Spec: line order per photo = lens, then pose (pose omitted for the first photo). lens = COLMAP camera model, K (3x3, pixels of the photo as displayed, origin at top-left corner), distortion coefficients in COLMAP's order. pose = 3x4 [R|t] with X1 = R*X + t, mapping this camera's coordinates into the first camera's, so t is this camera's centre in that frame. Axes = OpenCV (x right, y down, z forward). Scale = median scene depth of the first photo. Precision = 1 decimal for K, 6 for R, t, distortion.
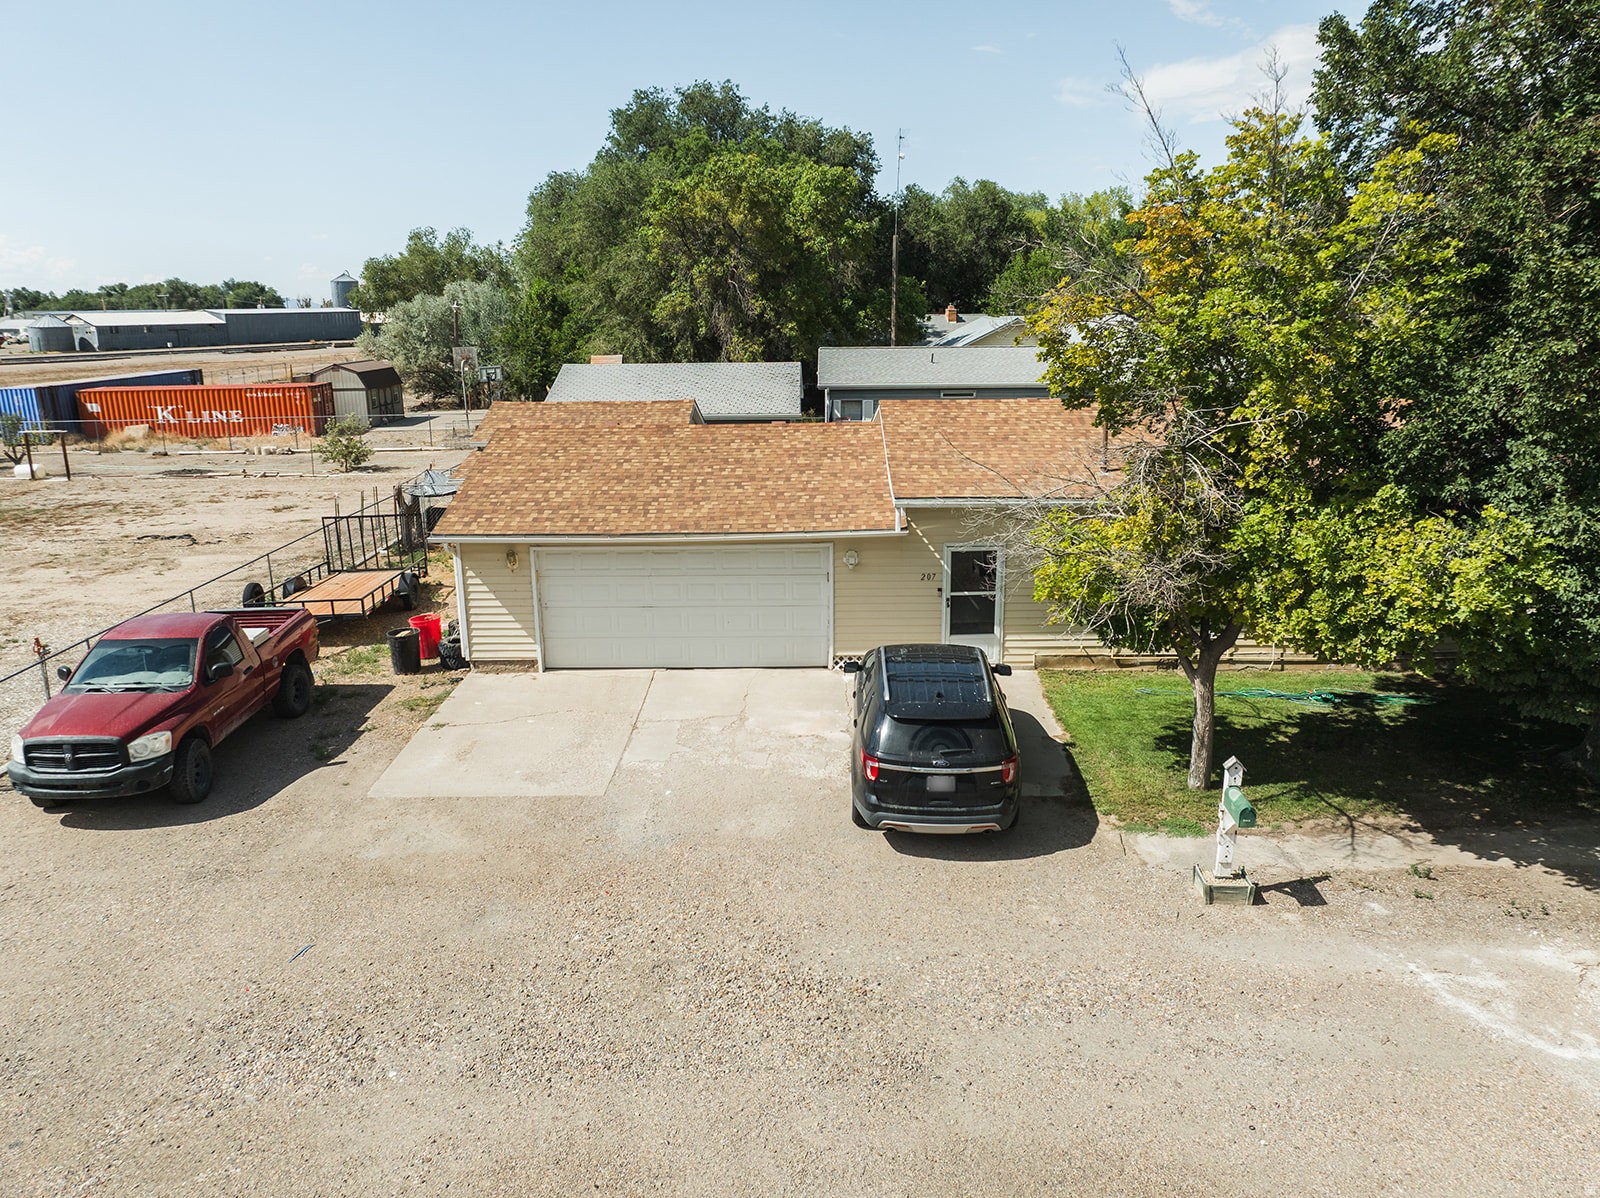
lens RADIAL K [[1149.0, 0, 816.6], [0, 1149.0, 594.1], [0, 0, 1]] dist [-0.037169, 0.002900]
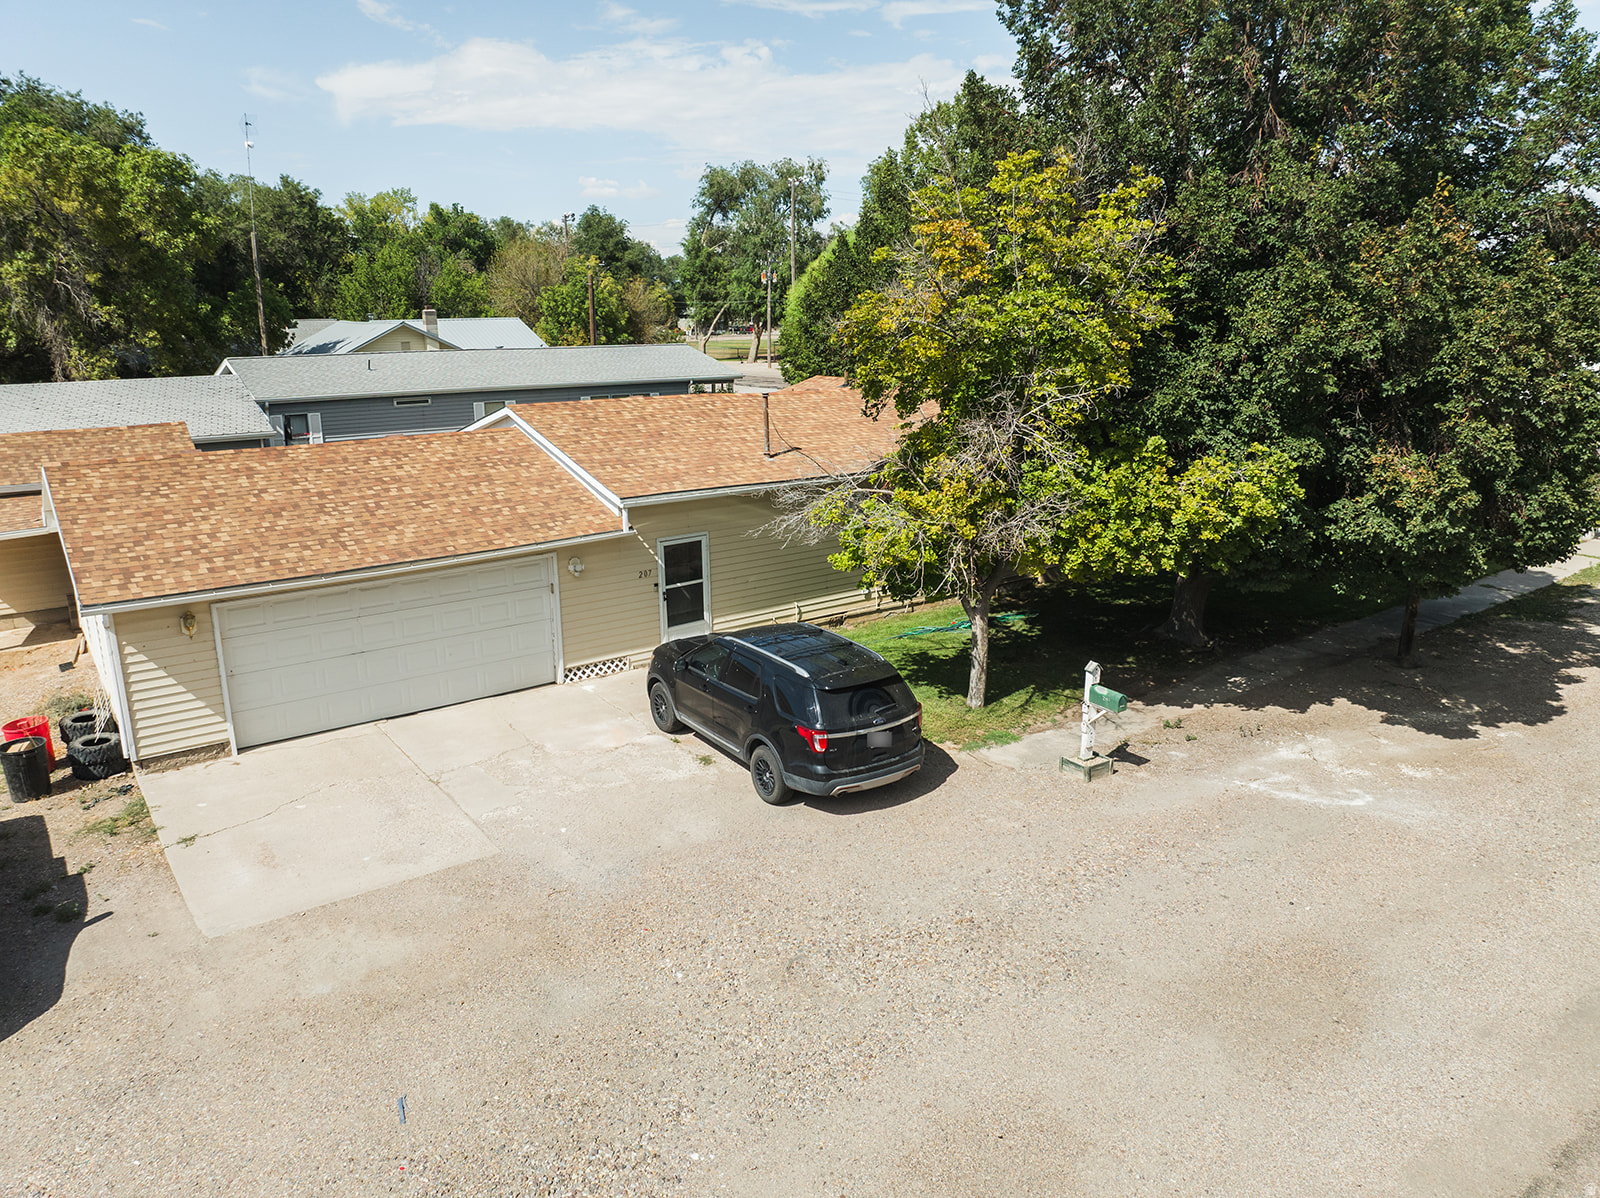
lens RADIAL K [[1149.0, 0, 816.6], [0, 1149.0, 594.1], [0, 0, 1]] dist [-0.037169, 0.002900]
pose [[0.792595, -0.146586, 0.591867, -0.385676], [0.148602, 0.987843, 0.045656, -0.021275], [-0.591364, 0.051765, 0.804742, 0.098827]]
